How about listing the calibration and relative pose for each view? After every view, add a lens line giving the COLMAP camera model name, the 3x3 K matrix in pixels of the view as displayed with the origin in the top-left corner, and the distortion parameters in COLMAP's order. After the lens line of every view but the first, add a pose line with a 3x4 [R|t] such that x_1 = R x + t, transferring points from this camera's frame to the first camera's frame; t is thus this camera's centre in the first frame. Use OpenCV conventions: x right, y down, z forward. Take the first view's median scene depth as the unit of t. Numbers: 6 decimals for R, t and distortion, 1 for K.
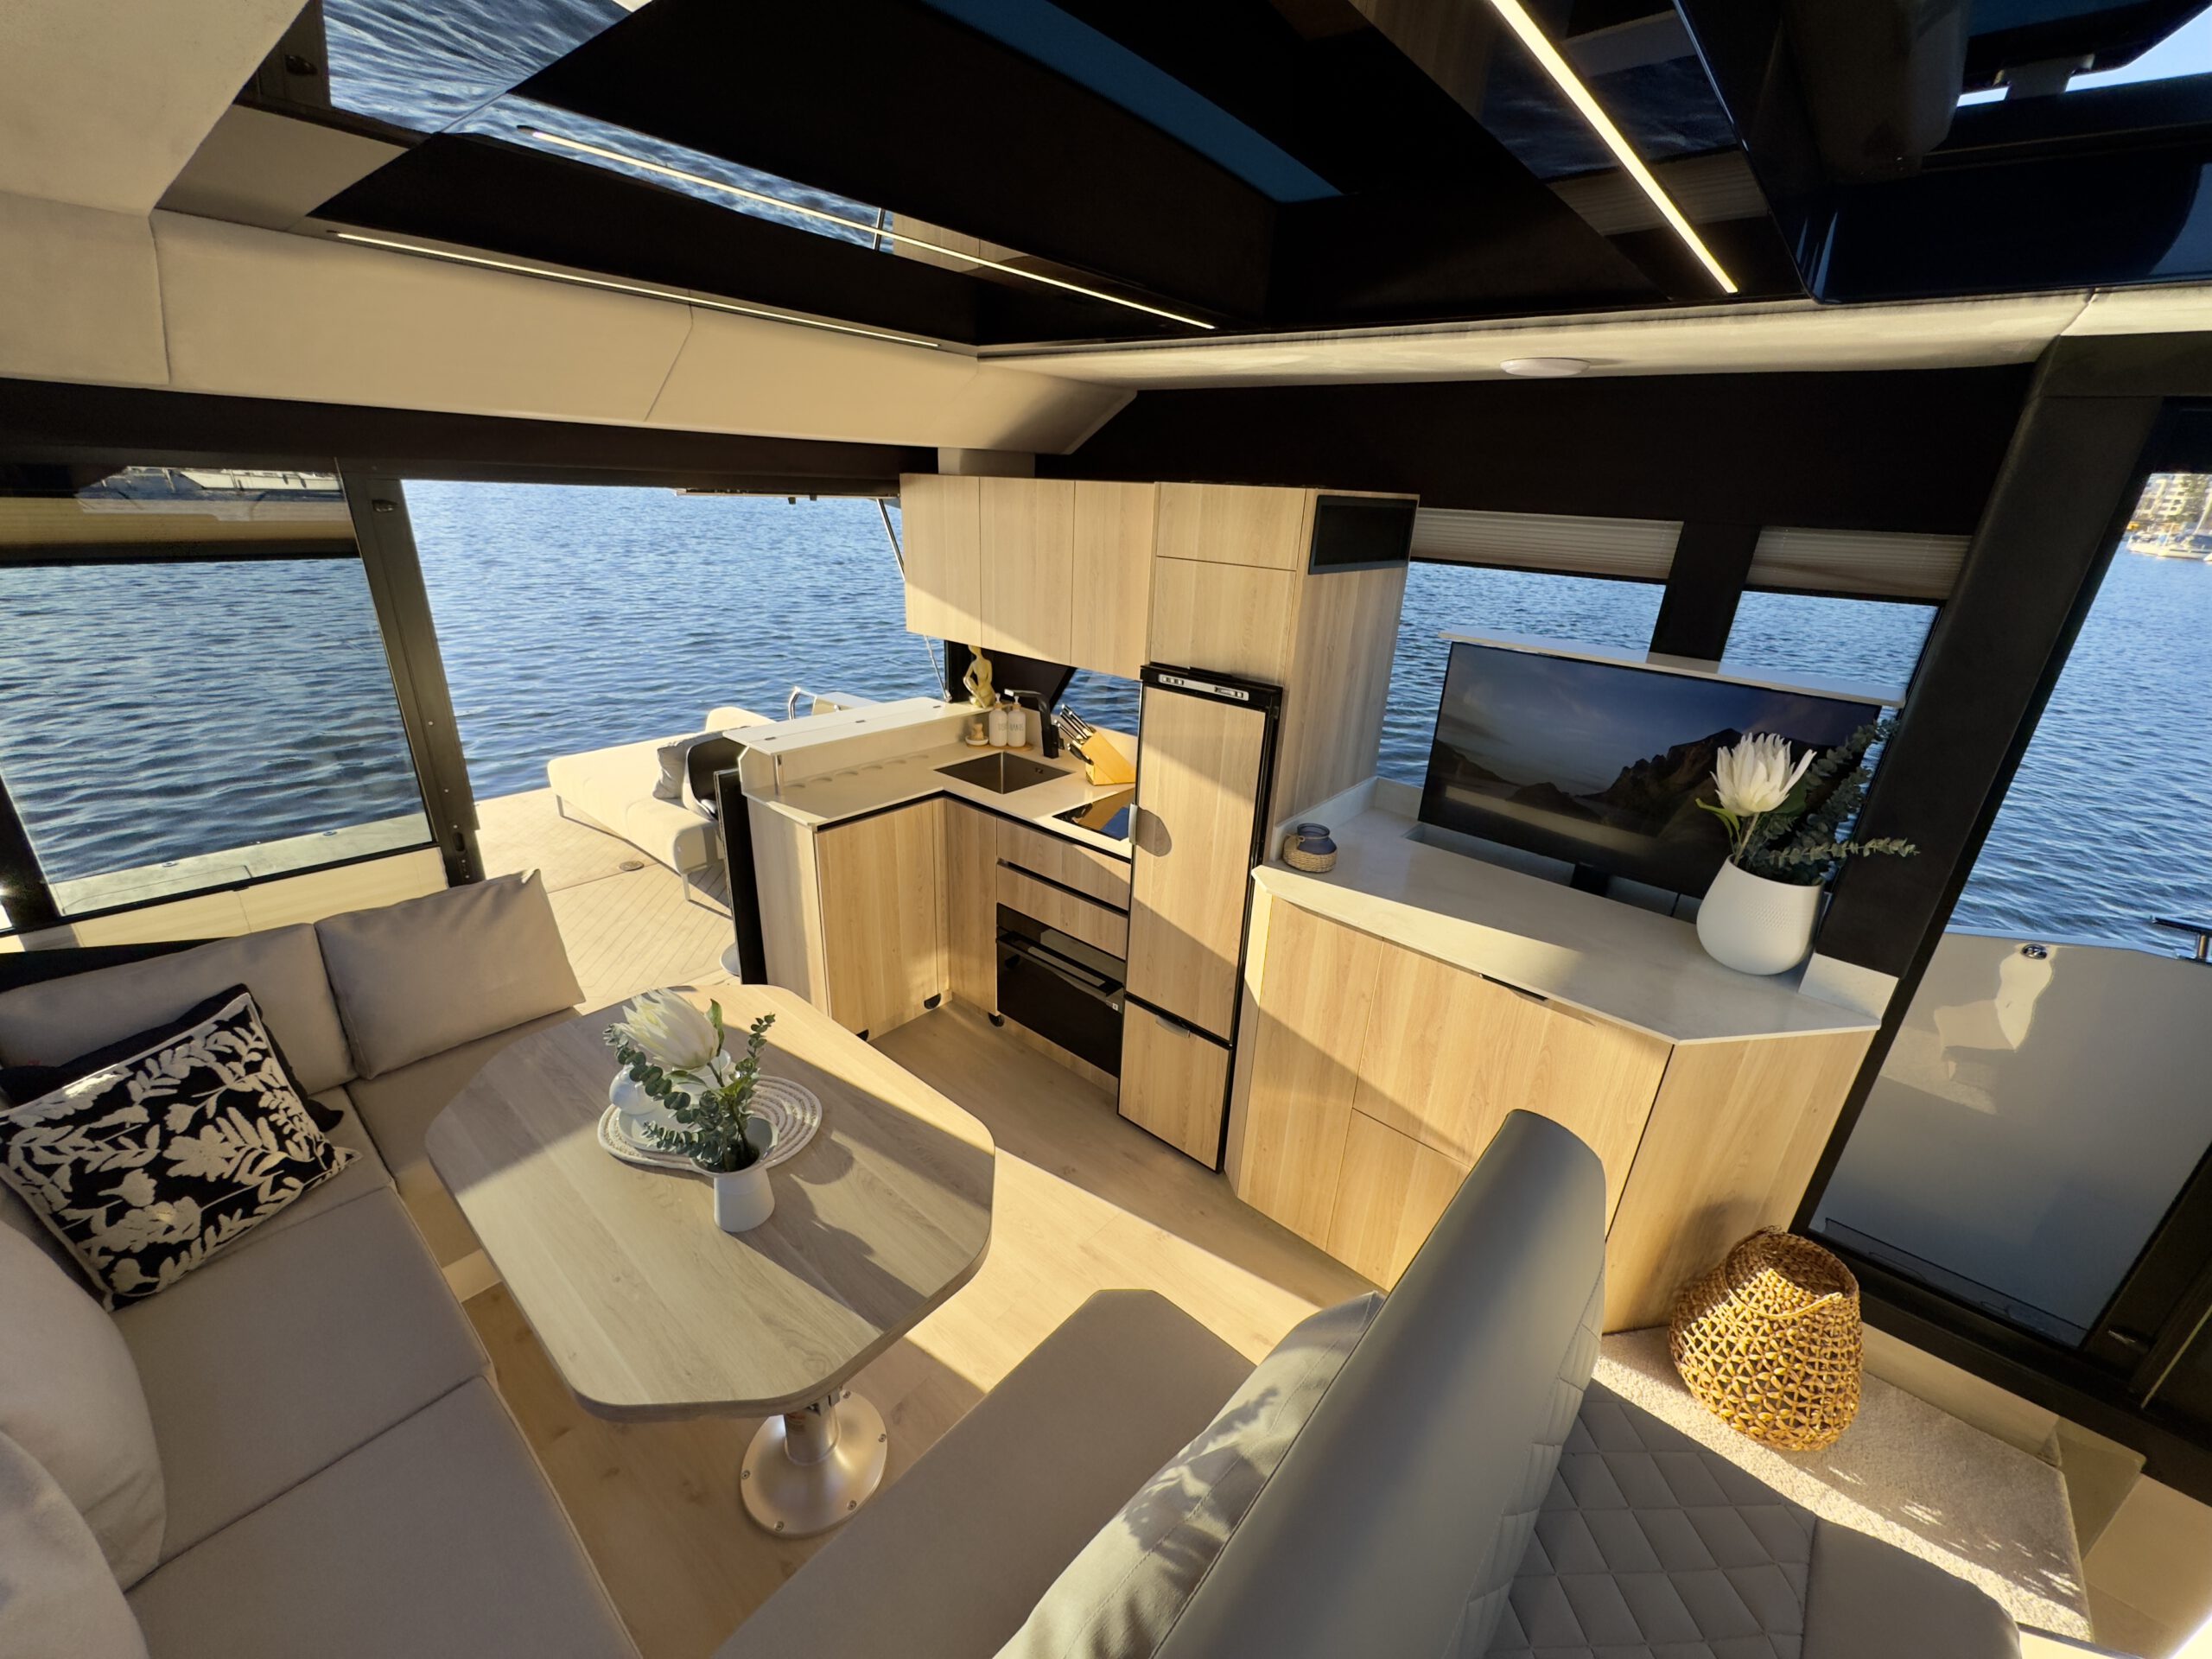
lens RADIAL K [[881.9, 0, 1104.4], [0, 881.9, 831.0], [0, 0, 1]] dist [-0.004133, 0.000233]
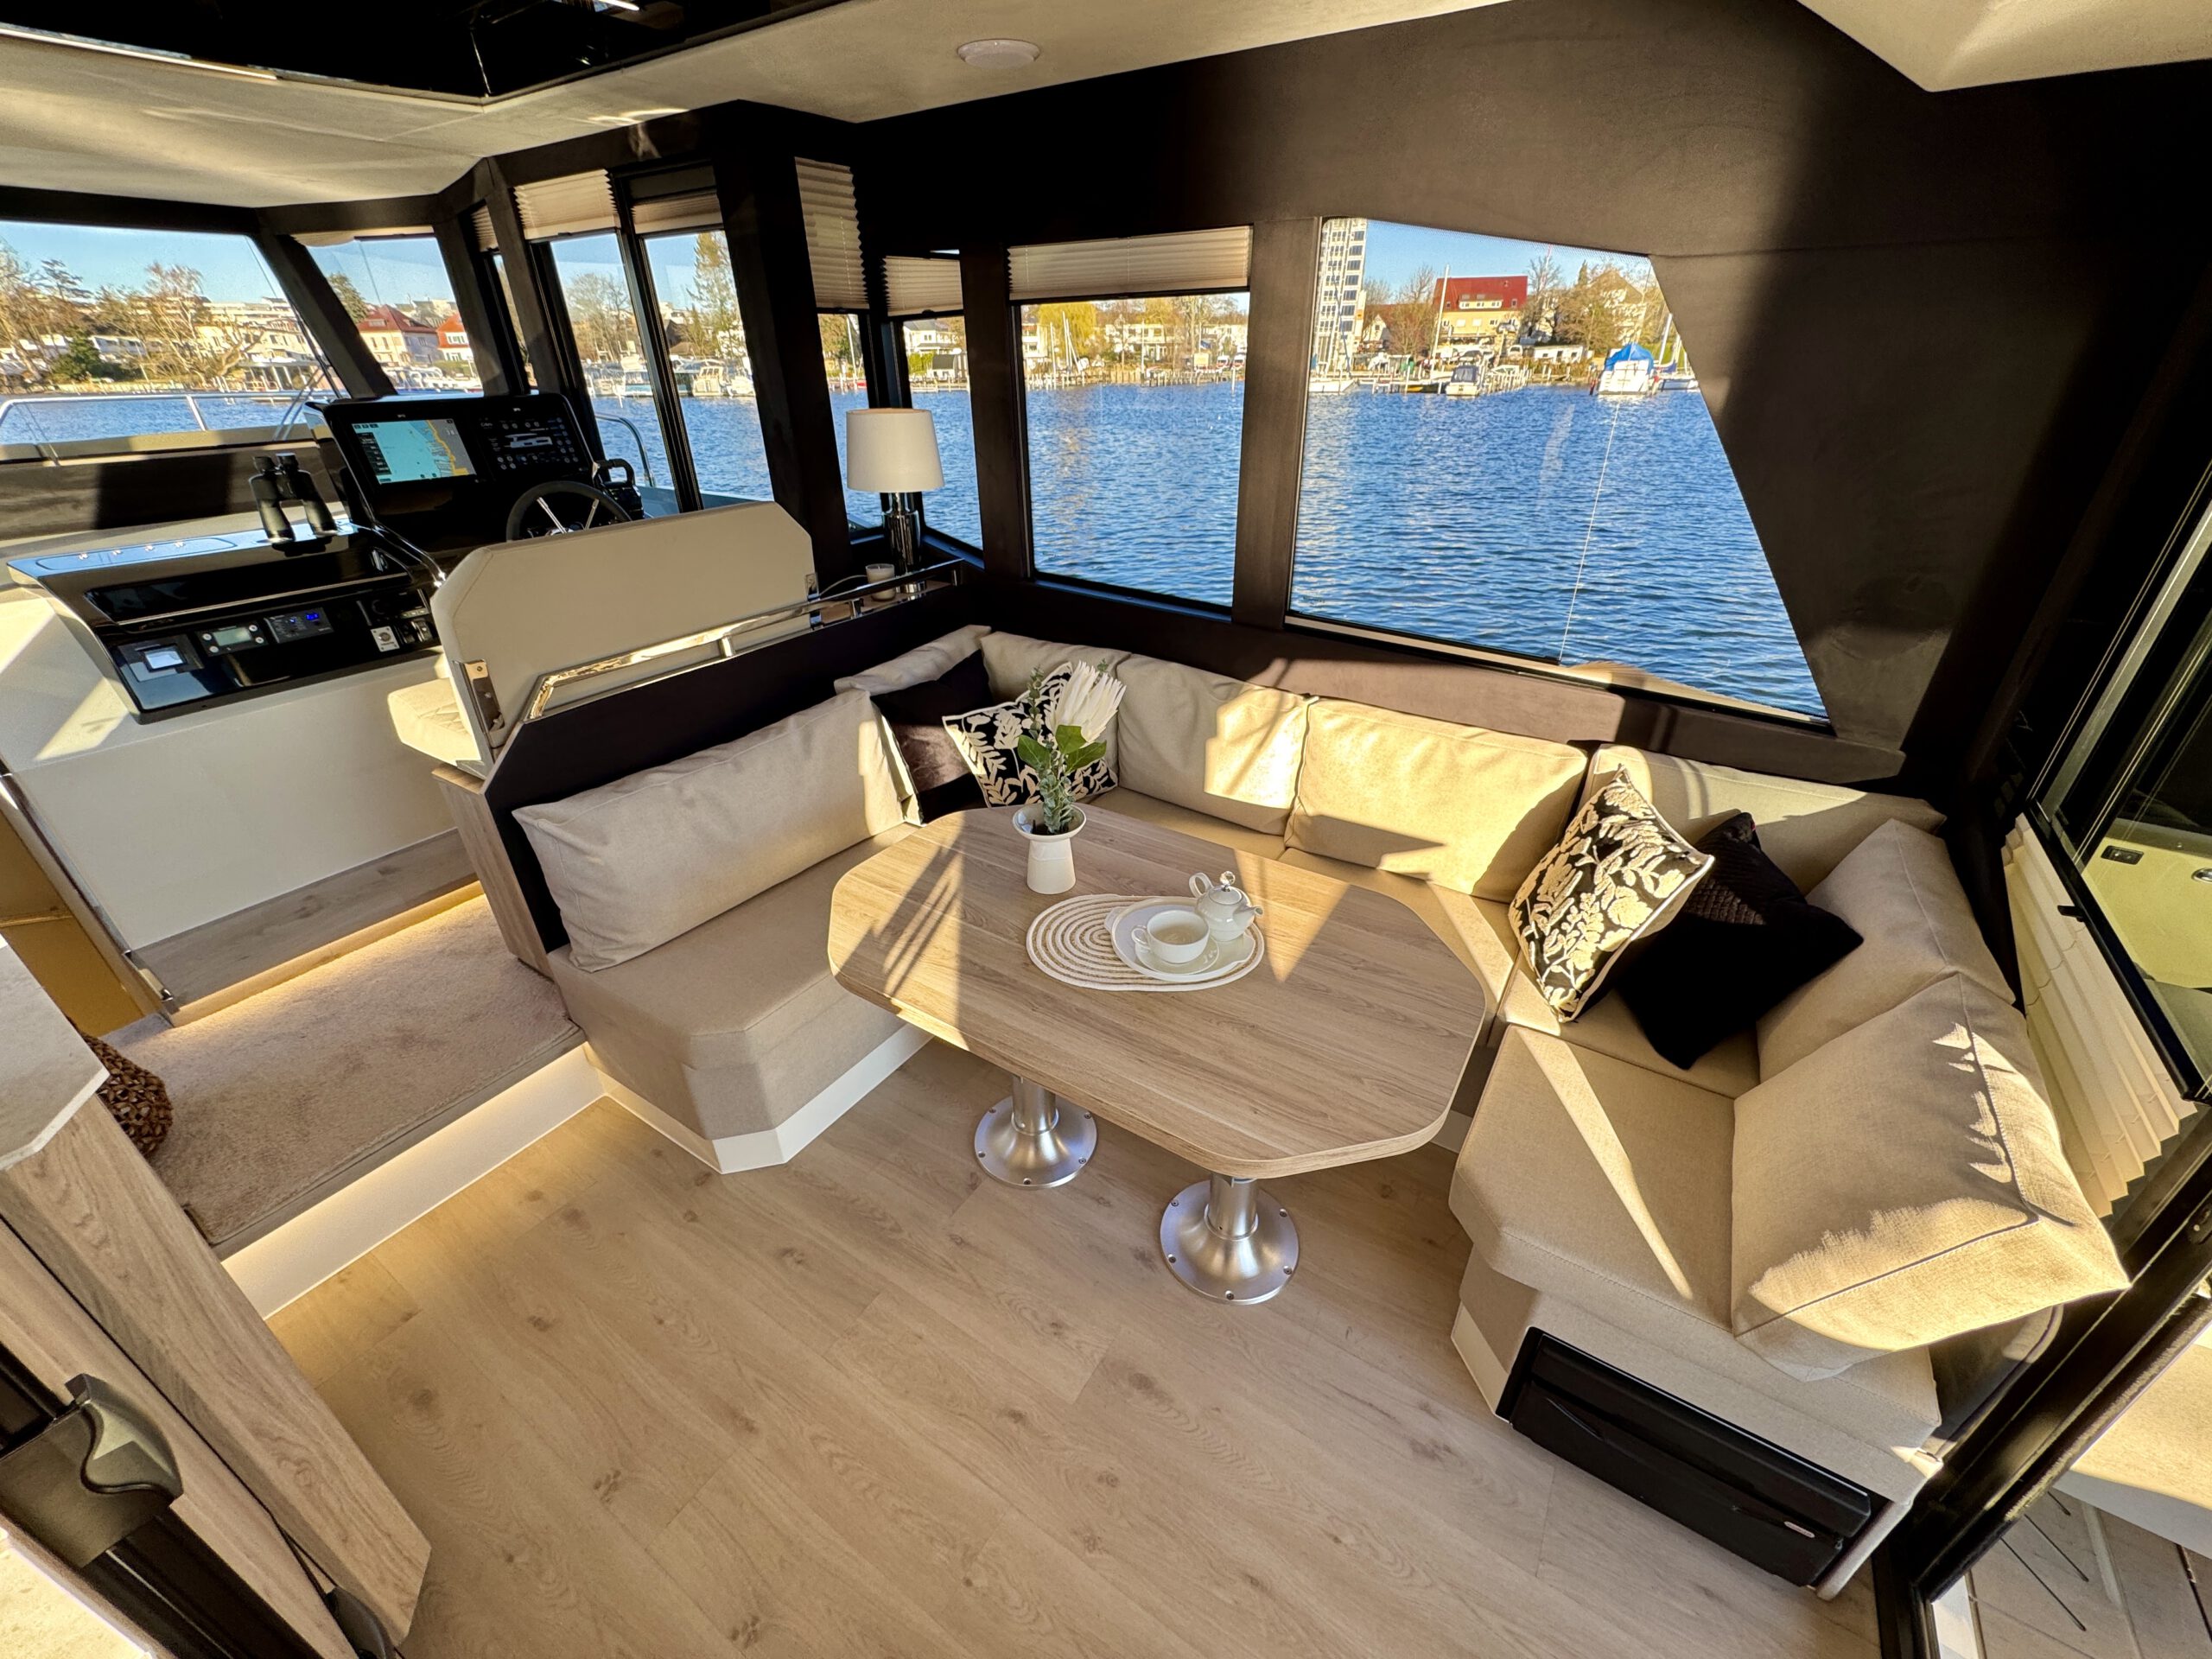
lens RADIAL K [[881.9, 0, 1107.0], [0, 881.9, 826.0], [0, 0, 1]] dist [-0.004133, 0.000233]
pose [[-0.988410, 0.032168, -0.148358, -0.268451], [-0.092946, 0.644461, 0.758967, -0.438276], [0.120026, 0.763960, -0.634002, 1.466686]]
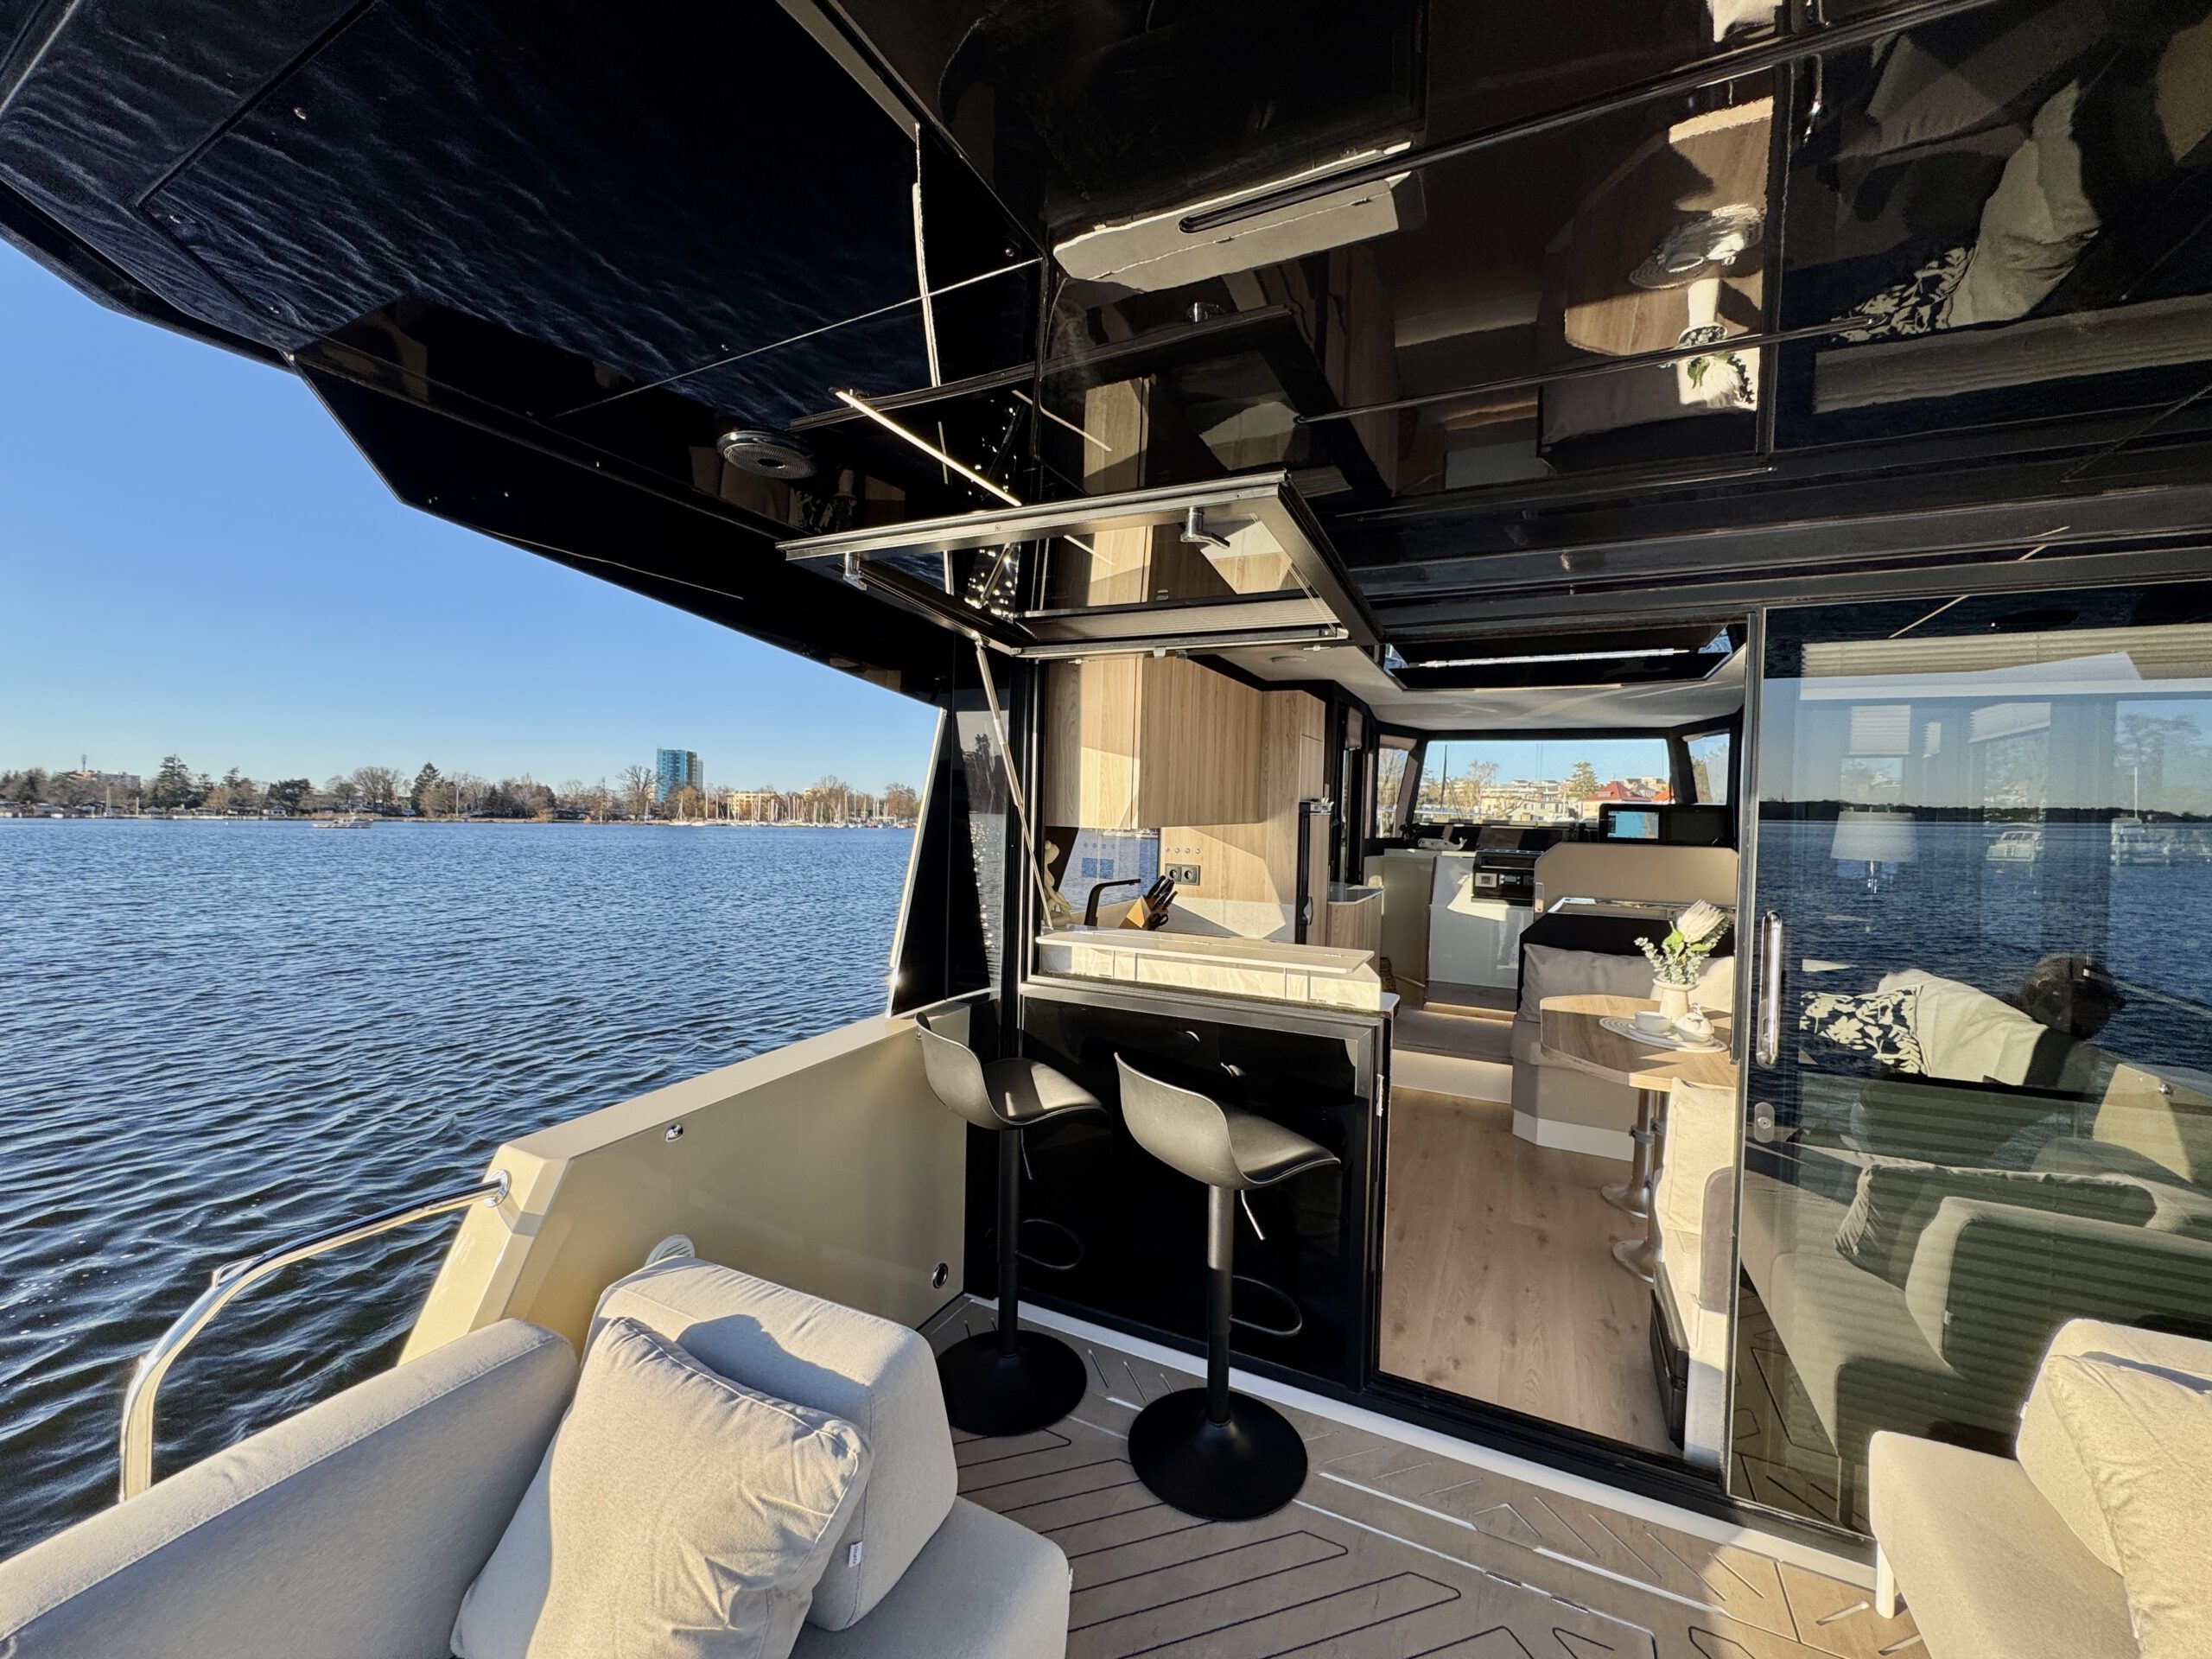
lens RADIAL K [[881.9, 0, 1105.2], [0, 881.9, 824.6], [0, 0, 1]] dist [-0.004133, 0.000233]
pose [[-0.250458, -0.073543, 0.965330, -1.776756], [0.322129, 0.933965, 0.154731, -0.660024], [-0.912964, 0.349715, -0.210229, 2.175547]]
